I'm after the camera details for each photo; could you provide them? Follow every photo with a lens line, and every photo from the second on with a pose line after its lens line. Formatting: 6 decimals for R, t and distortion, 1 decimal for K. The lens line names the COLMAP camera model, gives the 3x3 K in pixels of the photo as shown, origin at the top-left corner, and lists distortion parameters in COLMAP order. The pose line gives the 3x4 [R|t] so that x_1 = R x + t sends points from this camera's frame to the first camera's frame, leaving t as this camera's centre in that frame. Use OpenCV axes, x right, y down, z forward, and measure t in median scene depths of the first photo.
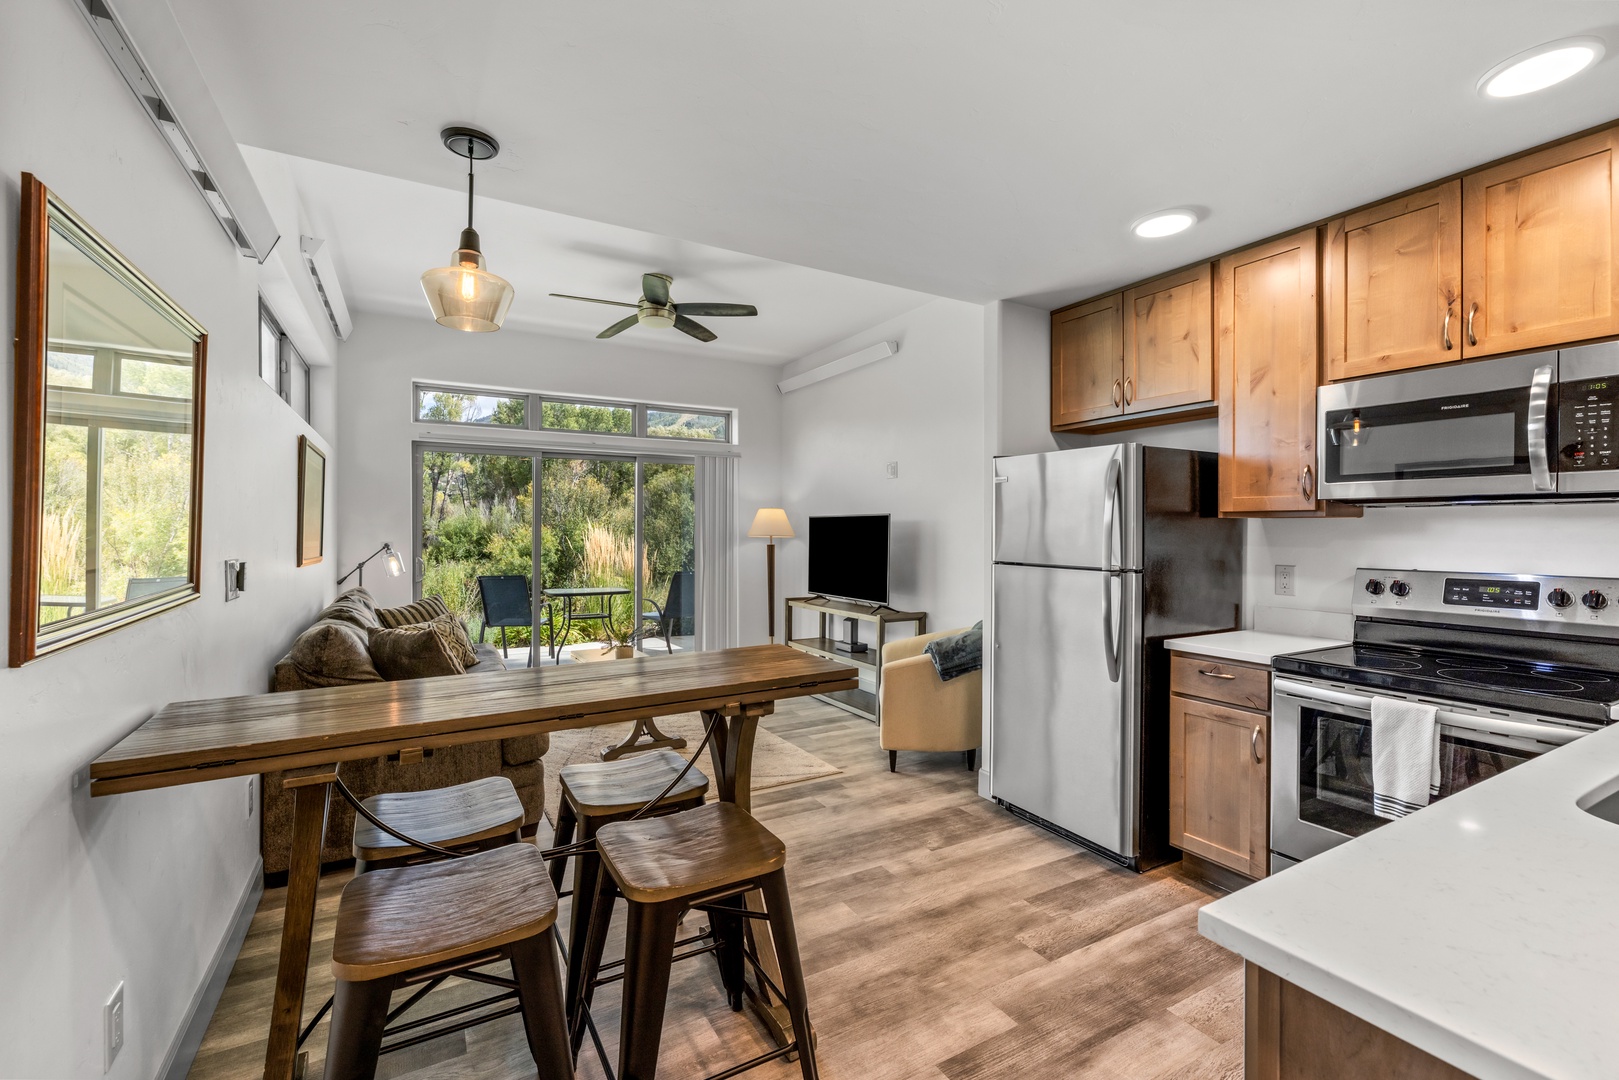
lens RADIAL K [[697.8, 0, 813.1], [0, 697.8, 530.4], [0, 0, 1]] dist [-0.002859, 0.001469]
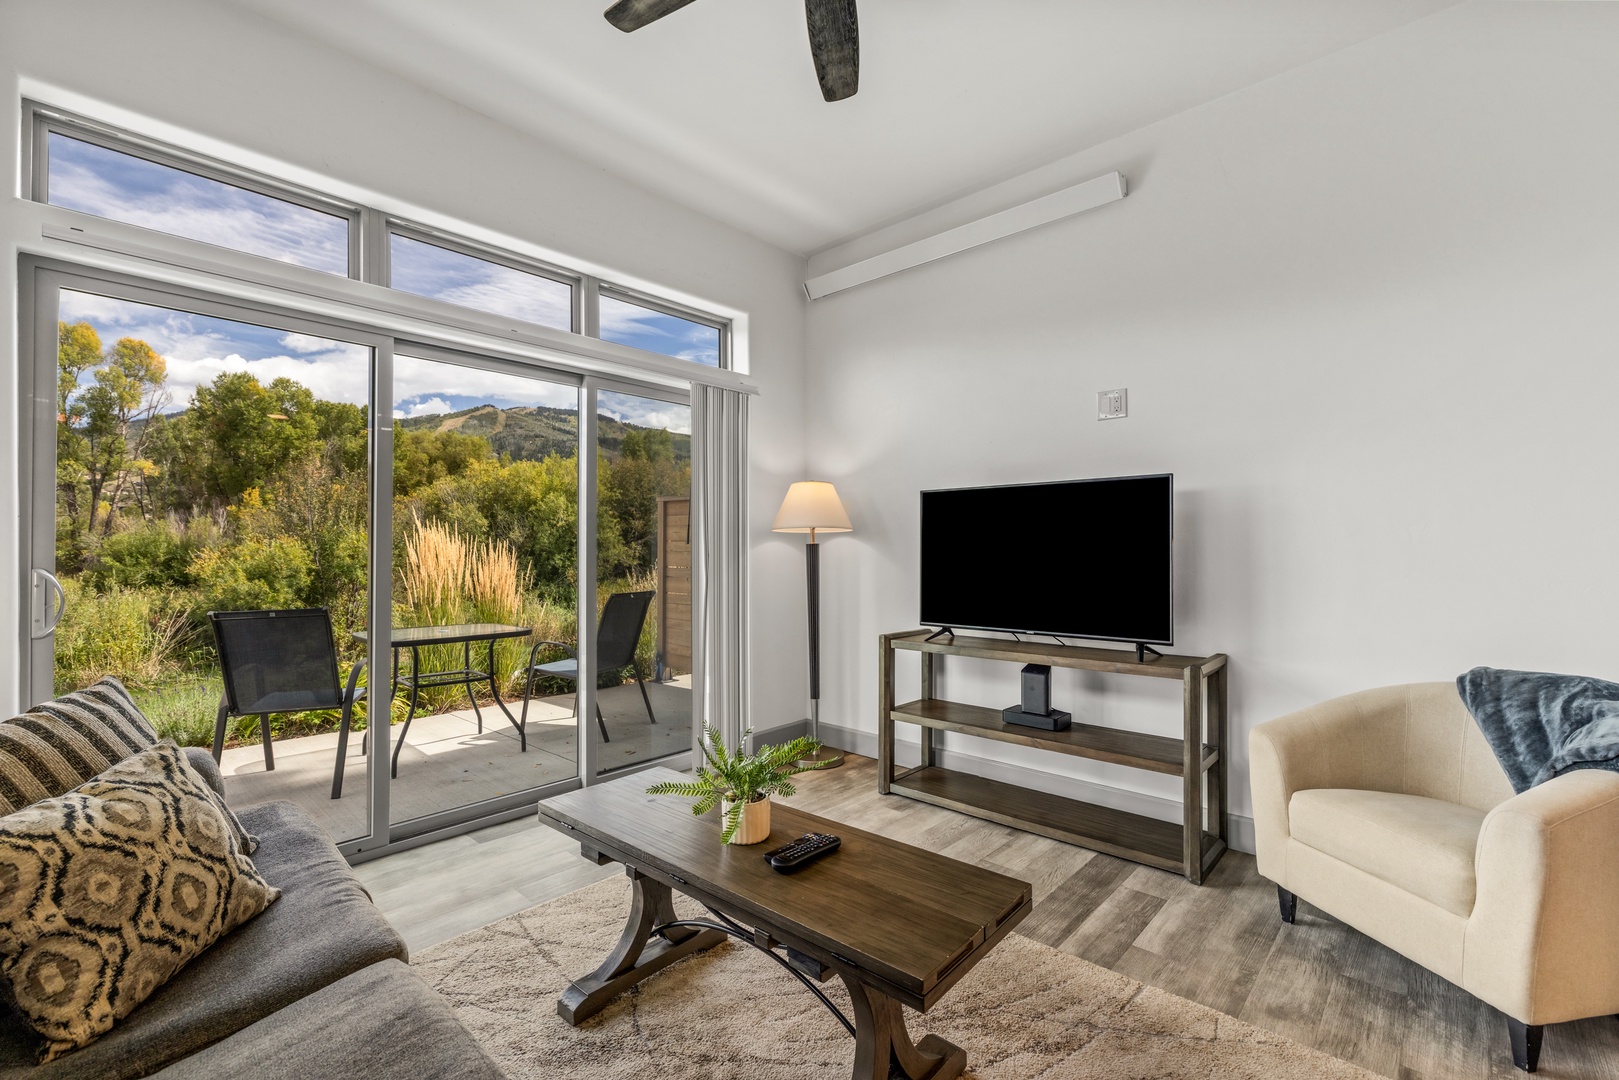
lens RADIAL K [[697.8, 0, 812.3], [0, 697.8, 541.4], [0, 0, 1]] dist [-0.002859, 0.001469]
pose [[0.954554, -0.000634, 0.298039, -0.087259], [0.004391, 0.999919, -0.011934, 0.009375], [-0.298007, 0.012701, 0.954479, 0.160082]]
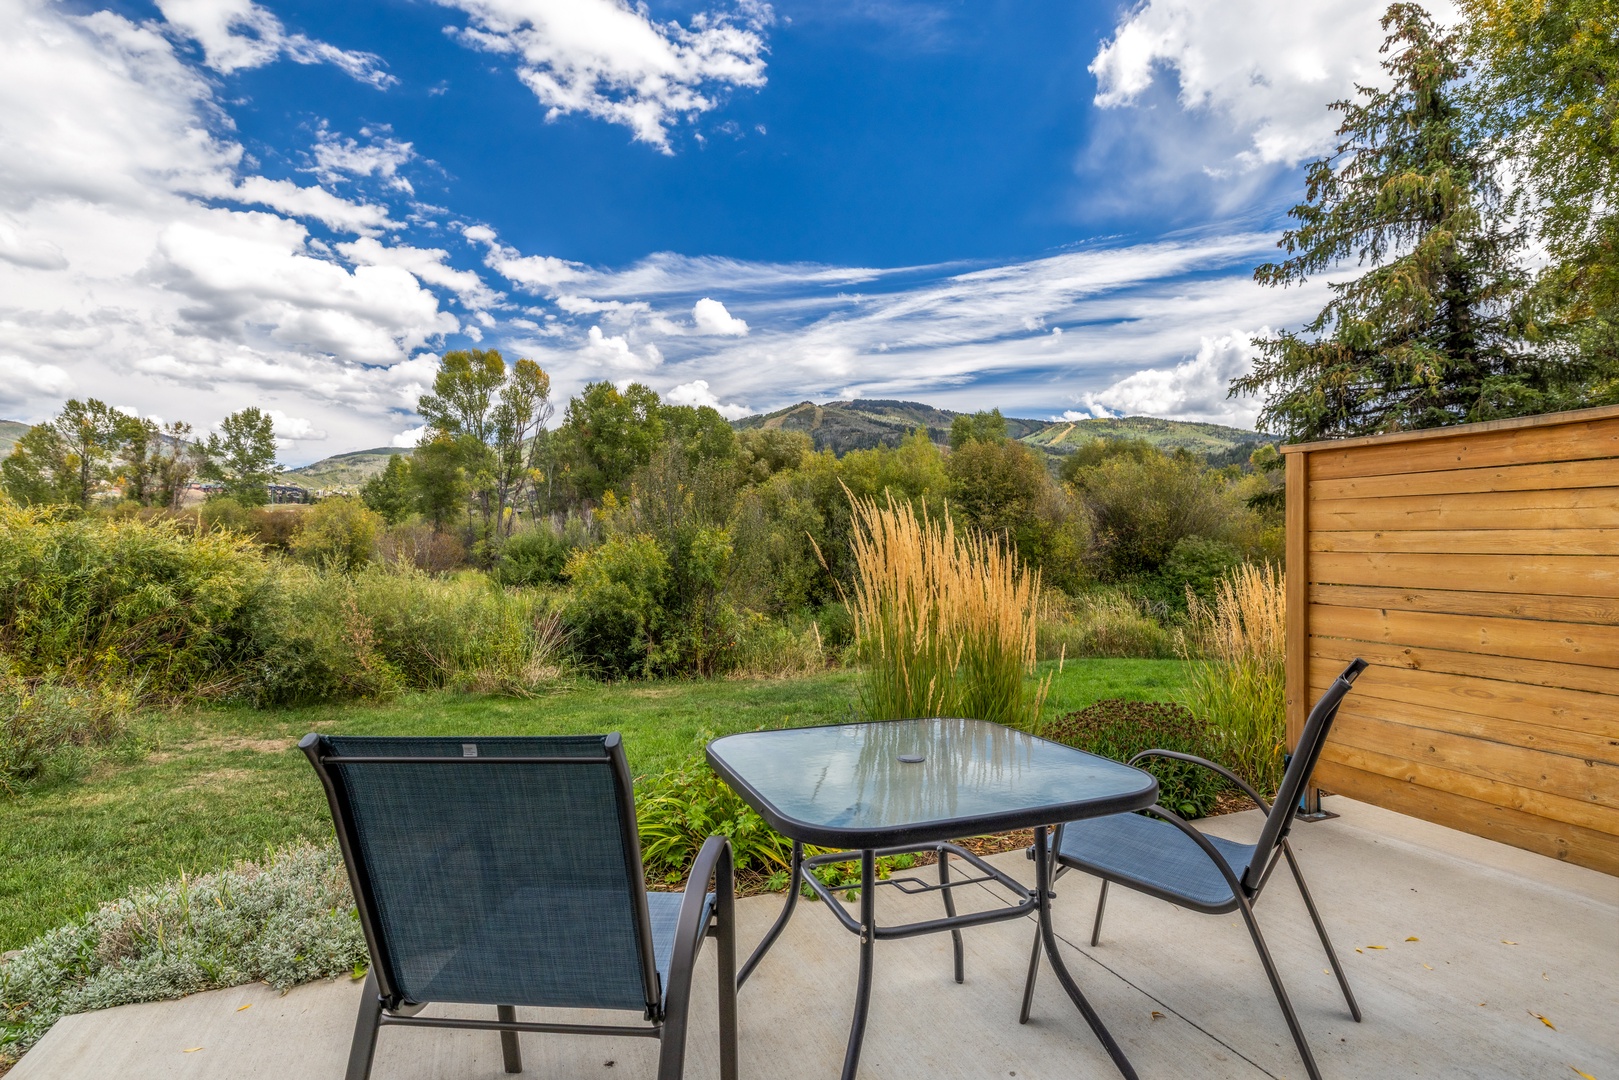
lens RADIAL K [[797.8, 0, 805.6], [0, 797.8, 538.8], [0, 0, 1]] dist [-0.004012, -0.000070]
pose [[0.990850, -0.001865, -0.134952, -0.139401], [-0.000278, 0.999874, -0.015859, 0.009481], [0.134965, 0.015751, 0.990725, 0.282318]]
